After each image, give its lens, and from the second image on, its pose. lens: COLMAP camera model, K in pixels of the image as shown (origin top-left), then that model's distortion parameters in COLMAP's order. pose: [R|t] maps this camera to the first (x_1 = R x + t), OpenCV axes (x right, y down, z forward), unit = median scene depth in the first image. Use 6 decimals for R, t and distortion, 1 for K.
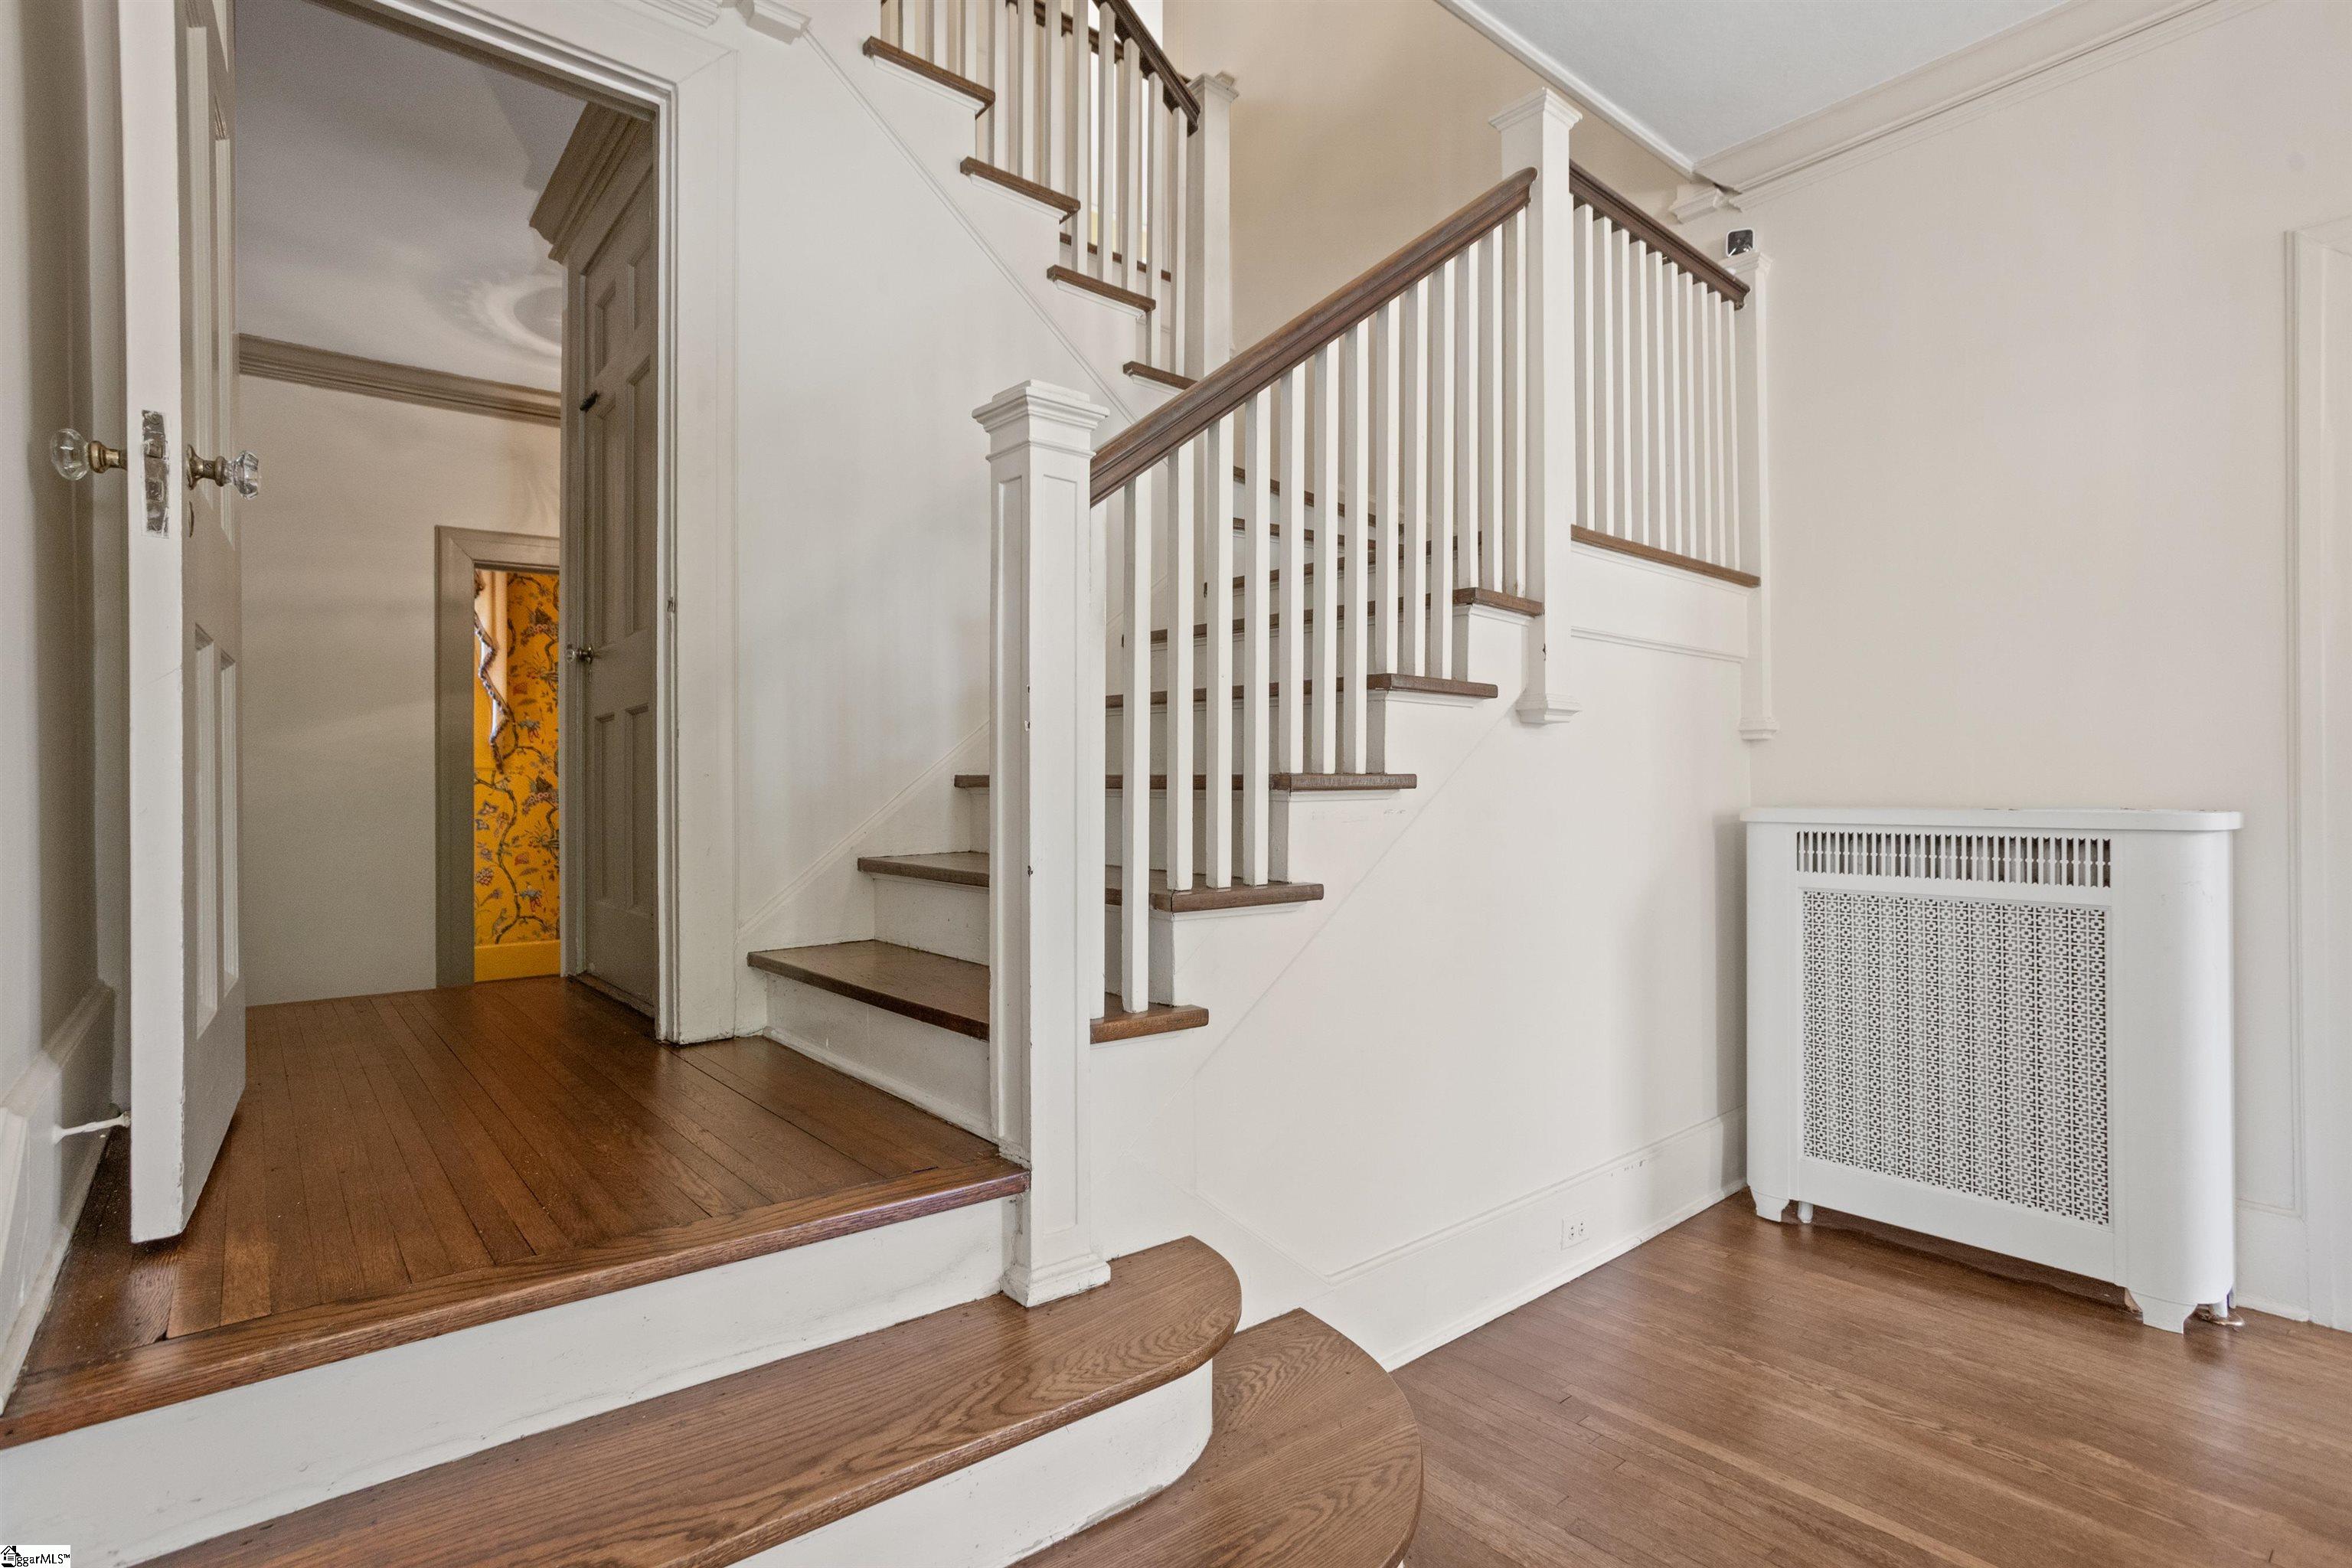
lens RADIAL K [[1159.9, 0, 1171.9], [0, 1159.9, 792.8], [0, 0, 1]] dist [-0.073226, 0.060728]
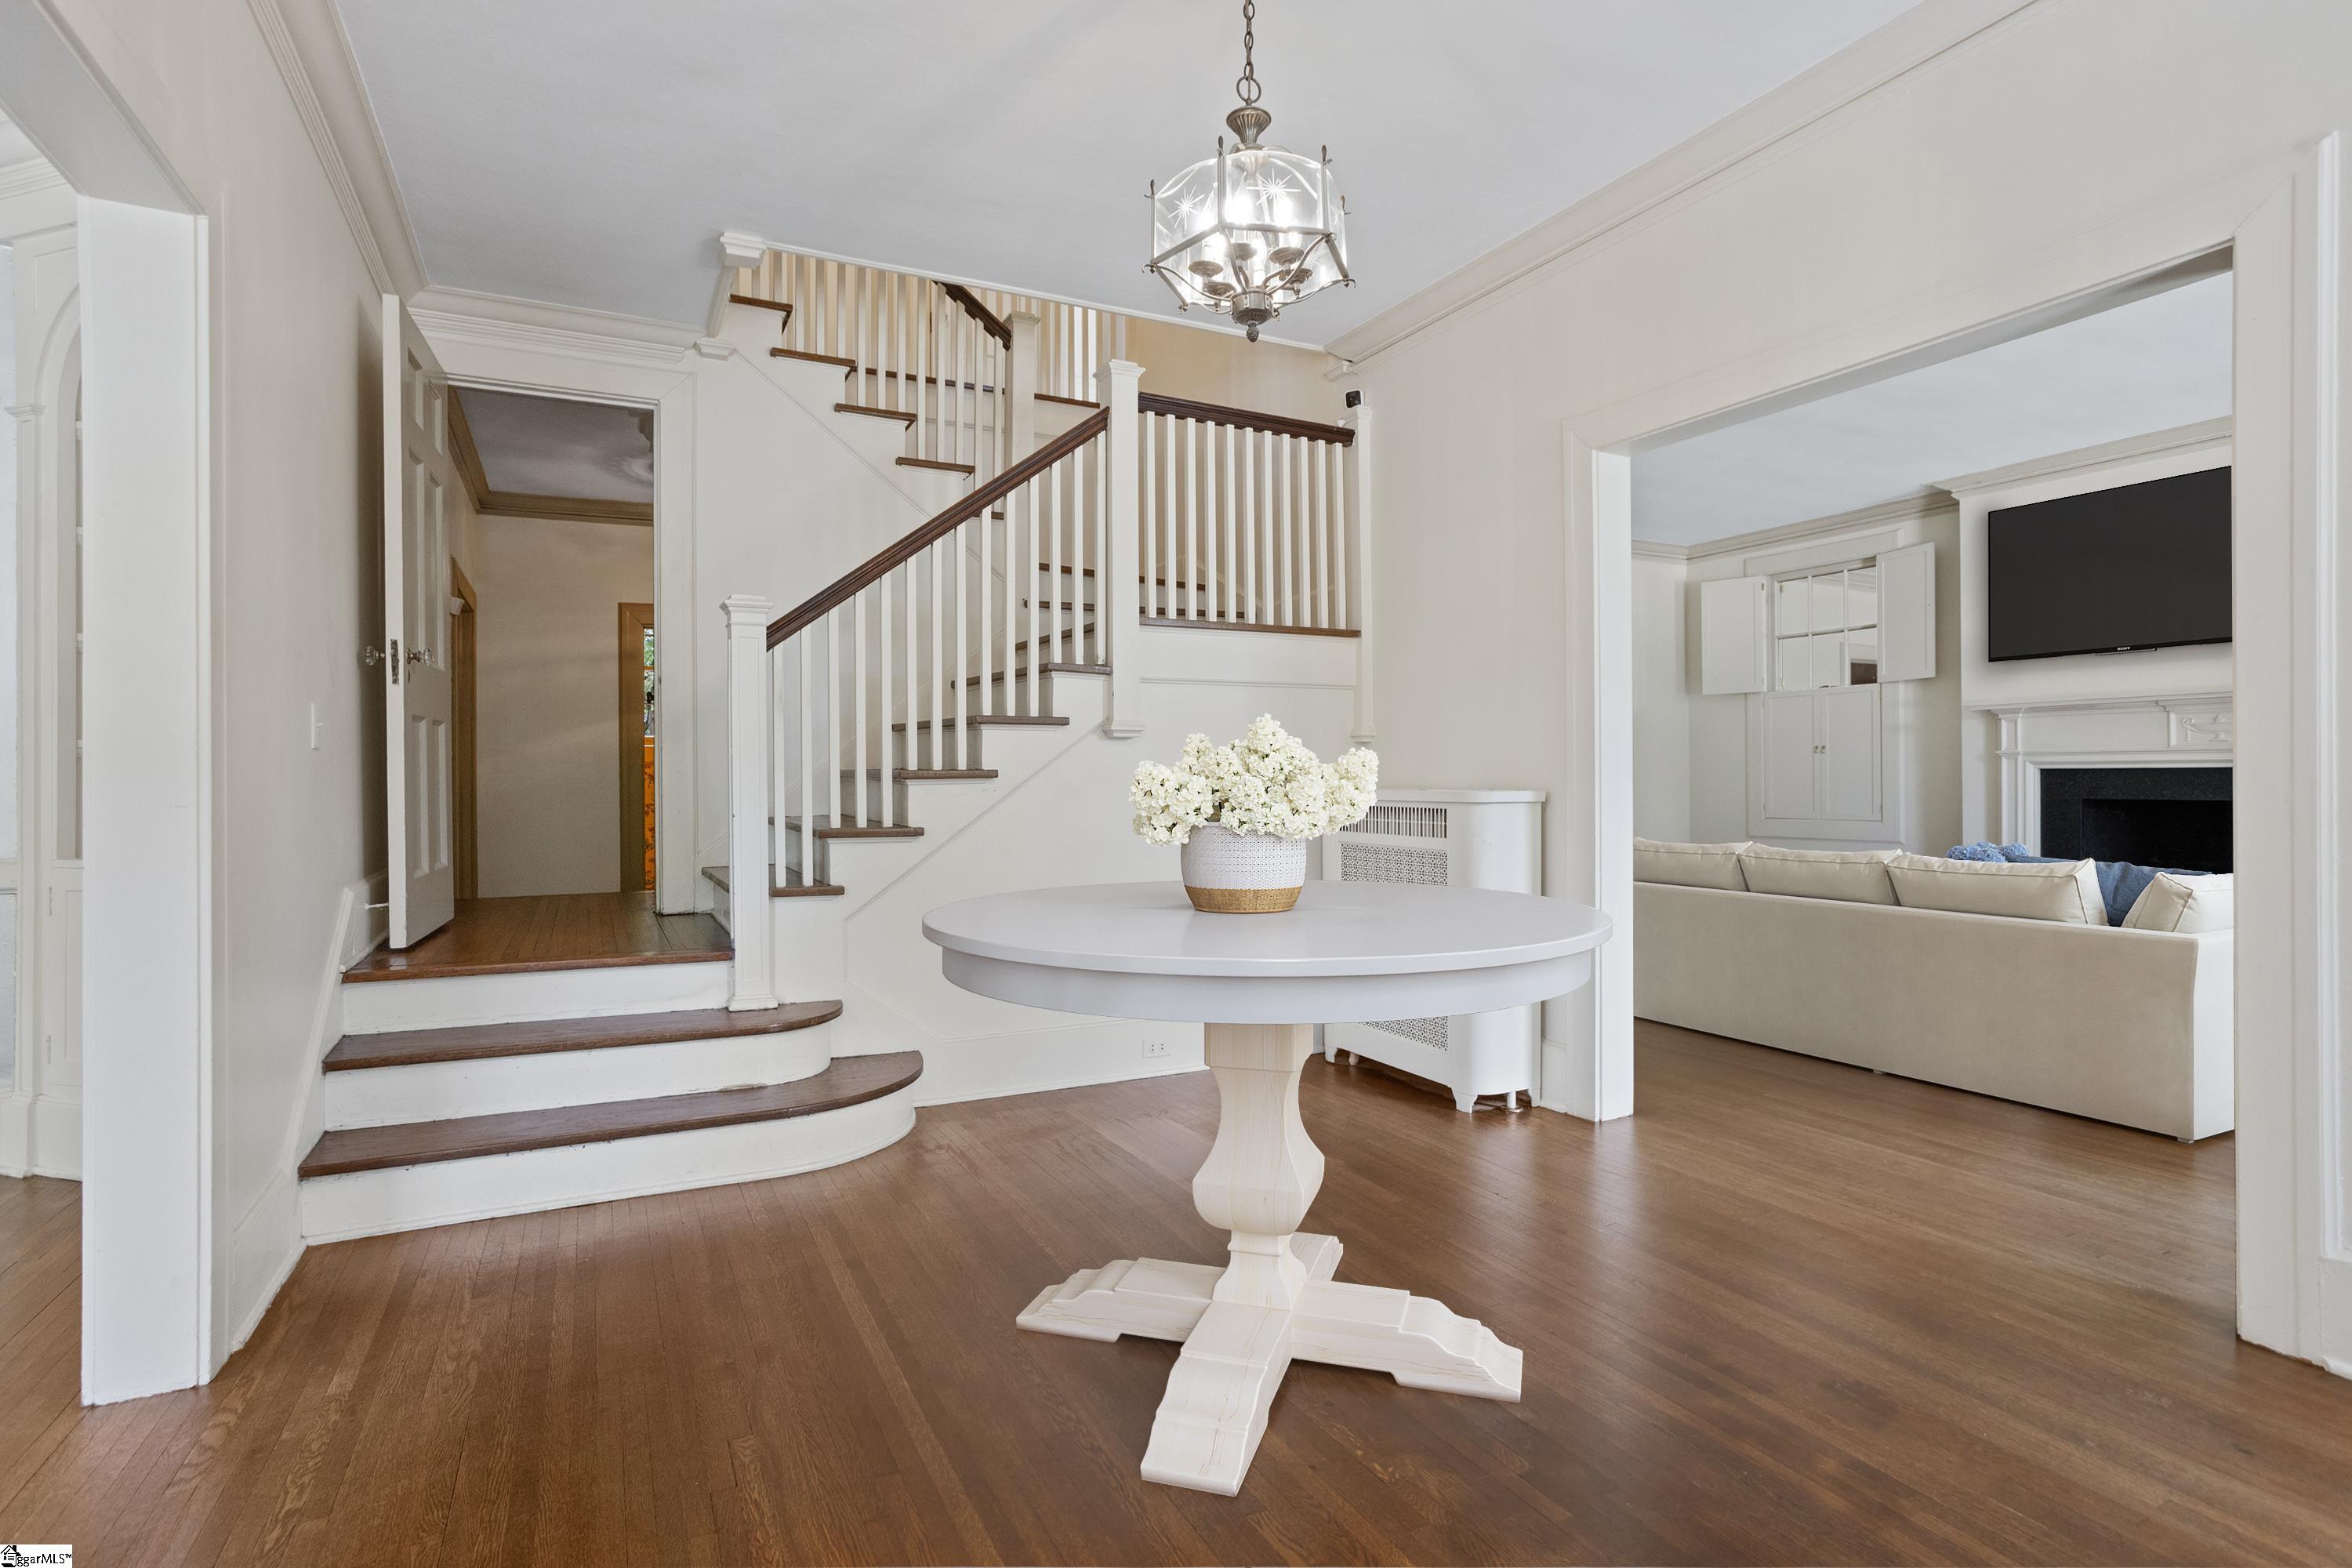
lens RADIAL K [[1189.8, 0, 1176.0], [0, 1189.8, 784.0], [0, 0, 1]] dist [-0.068935, 0.092948]
pose [[0.974771, -0.001185, -0.223205, 0.823530], [0.002266, 0.999987, 0.004587, -0.001417], [0.223196, -0.004977, 0.974761, -0.698634]]
